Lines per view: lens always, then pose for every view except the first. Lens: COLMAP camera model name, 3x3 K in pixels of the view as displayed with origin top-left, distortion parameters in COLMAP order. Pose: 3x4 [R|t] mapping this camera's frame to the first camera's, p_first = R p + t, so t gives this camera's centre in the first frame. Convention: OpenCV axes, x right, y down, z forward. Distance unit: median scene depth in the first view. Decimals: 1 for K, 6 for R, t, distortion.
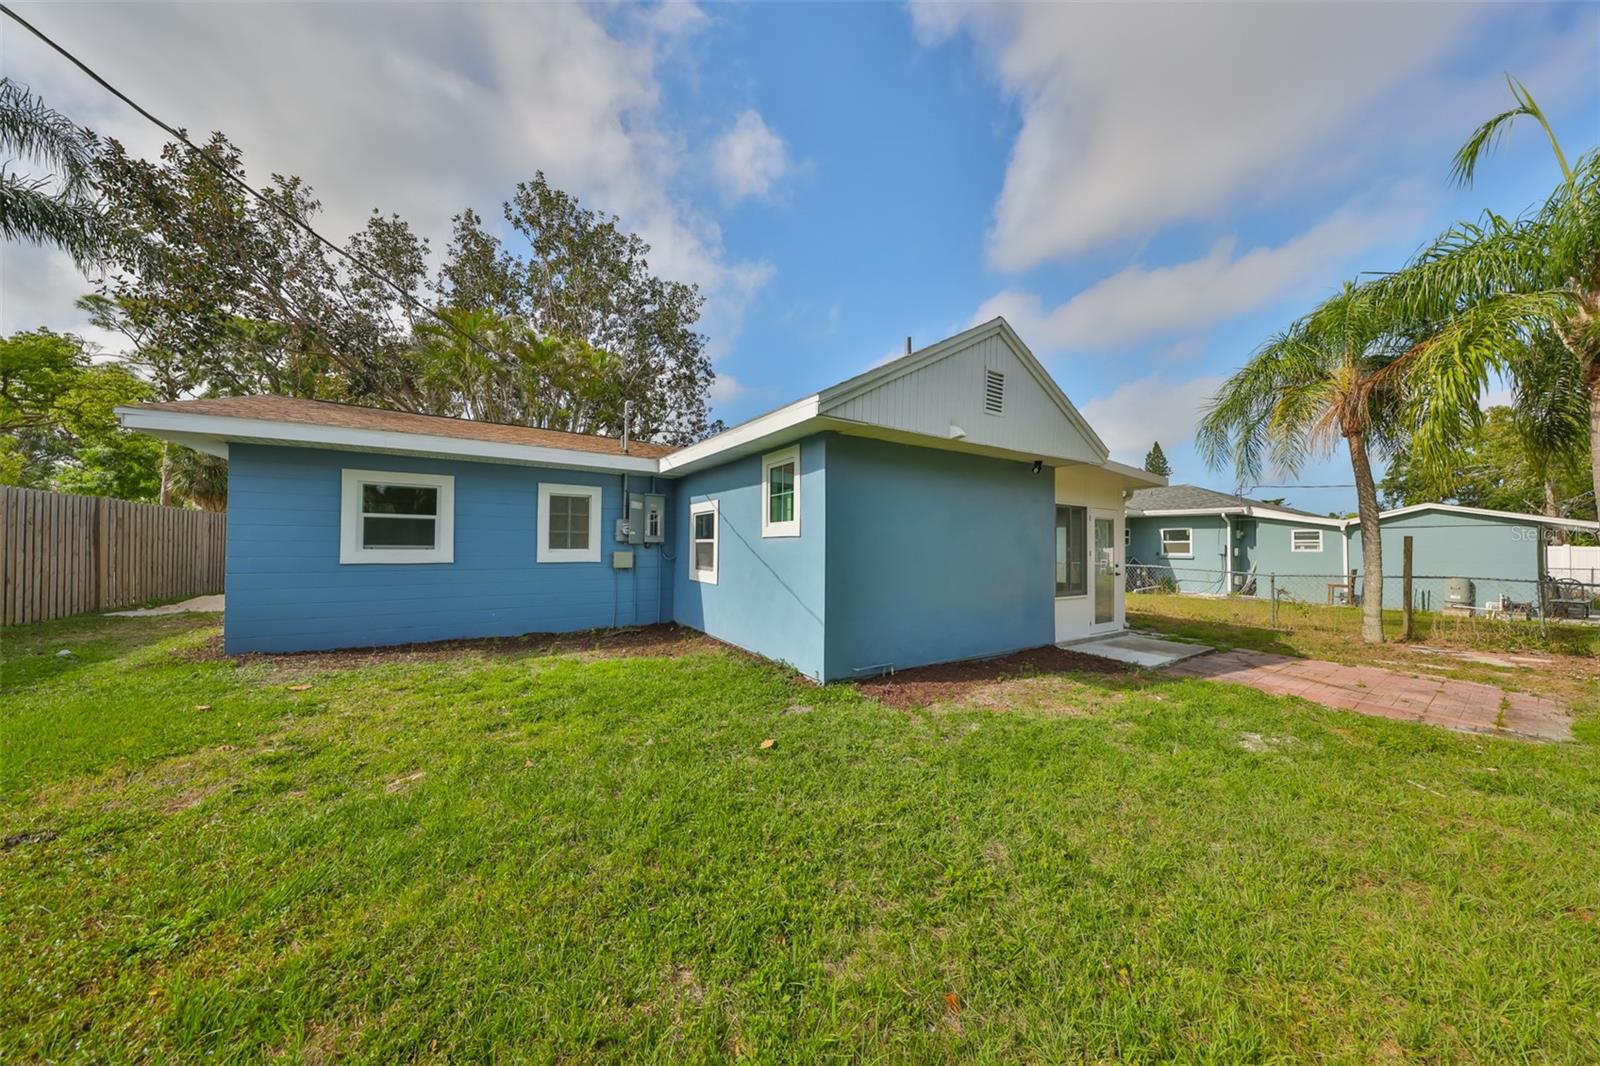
lens RADIAL K [[491.0, 0, 803.8], [0, 491.0, 538.6], [0, 0, 1]] dist [0.001343, 0.000060]
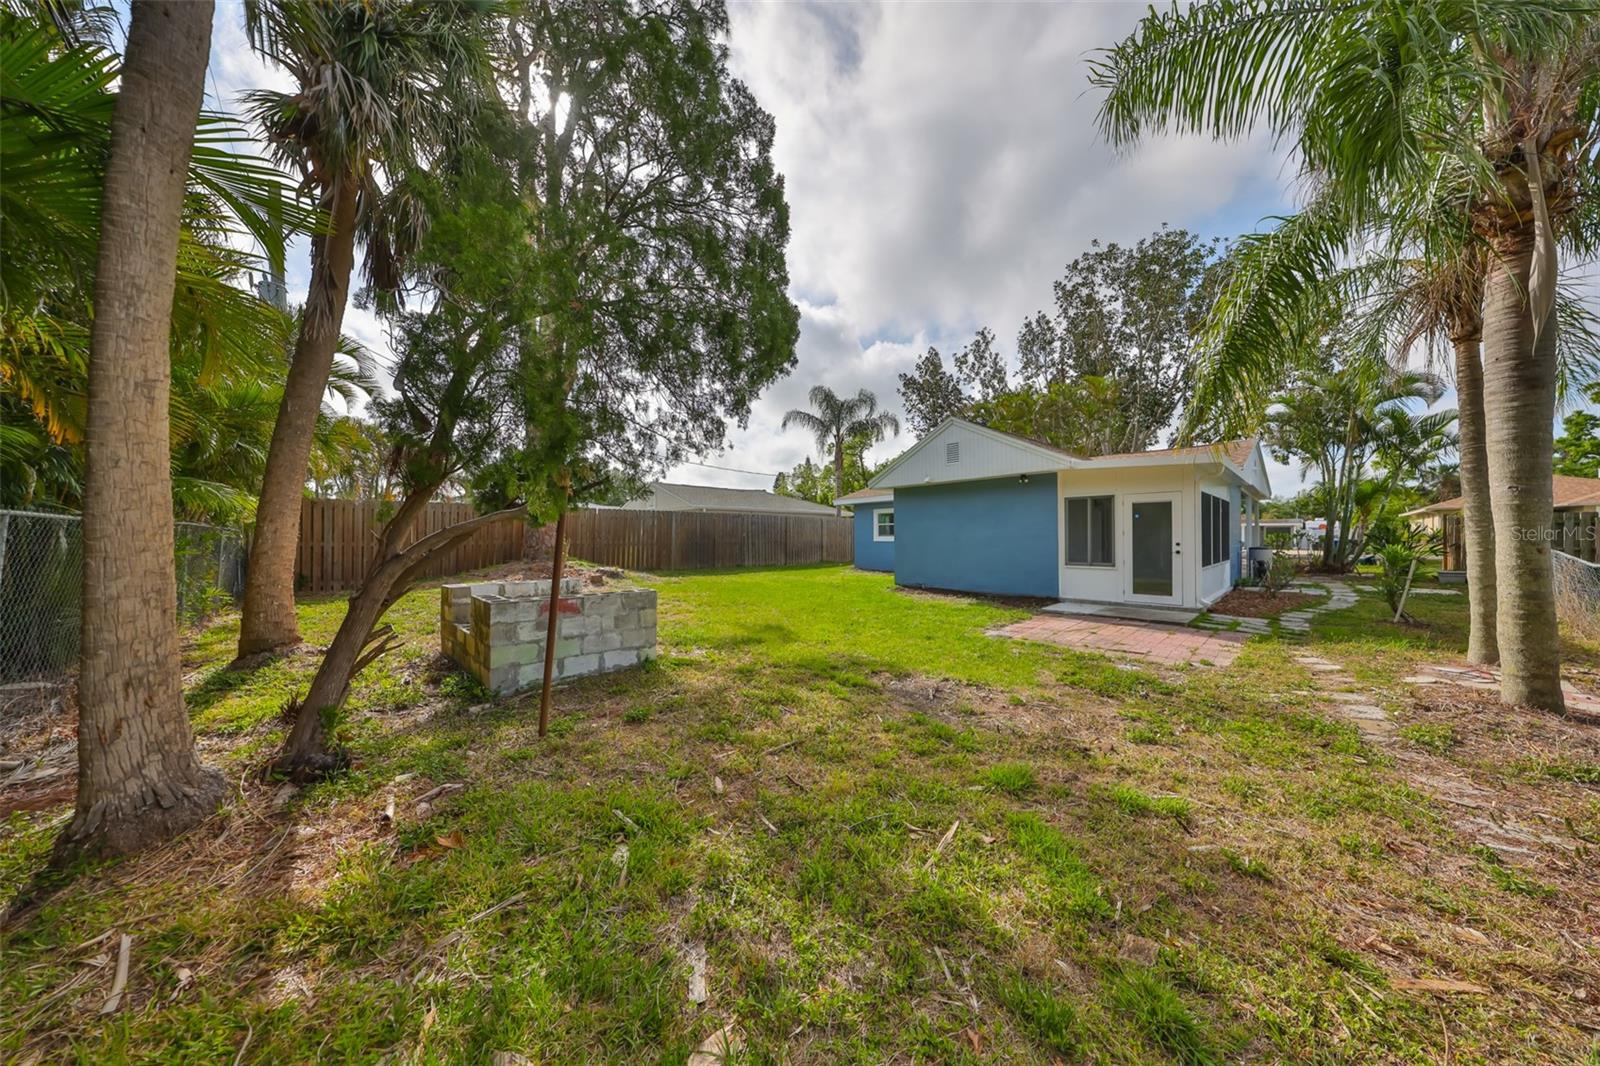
lens RADIAL K [[504.9, 0, 800.0], [0, 504.9, 533.0], [0, 0, 1]] dist [0.000657, 0.000068]
pose [[0.205687, -0.021145, -0.978389, 1.492582], [0.020857, 0.999634, -0.017219, 0.033563], [0.978396, -0.016865, 0.206053, -0.035056]]
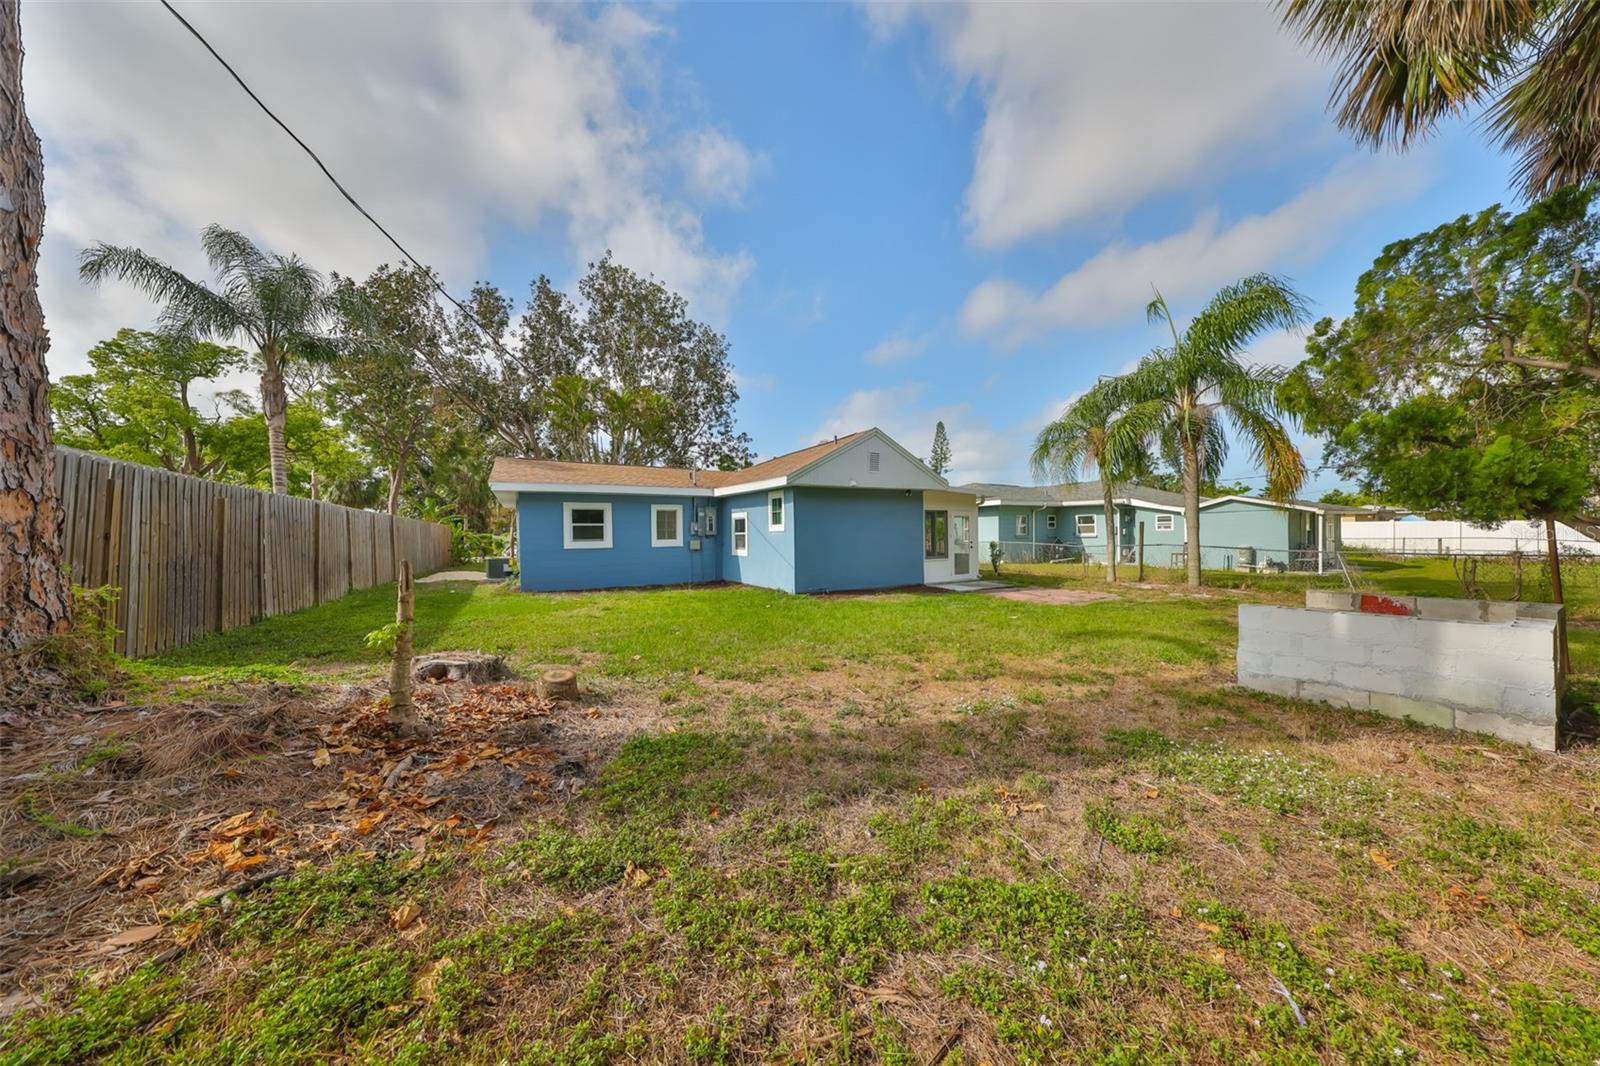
lens RADIAL K [[491.0, 0, 803.8], [0, 491.0, 538.6], [0, 0, 1]] dist [0.001343, 0.000060]
pose [[0.998436, -0.021579, -0.051570, 0.122107], [0.022958, 0.999391, 0.026297, -0.017916], [0.050971, -0.027440, 0.998323, -0.770811]]
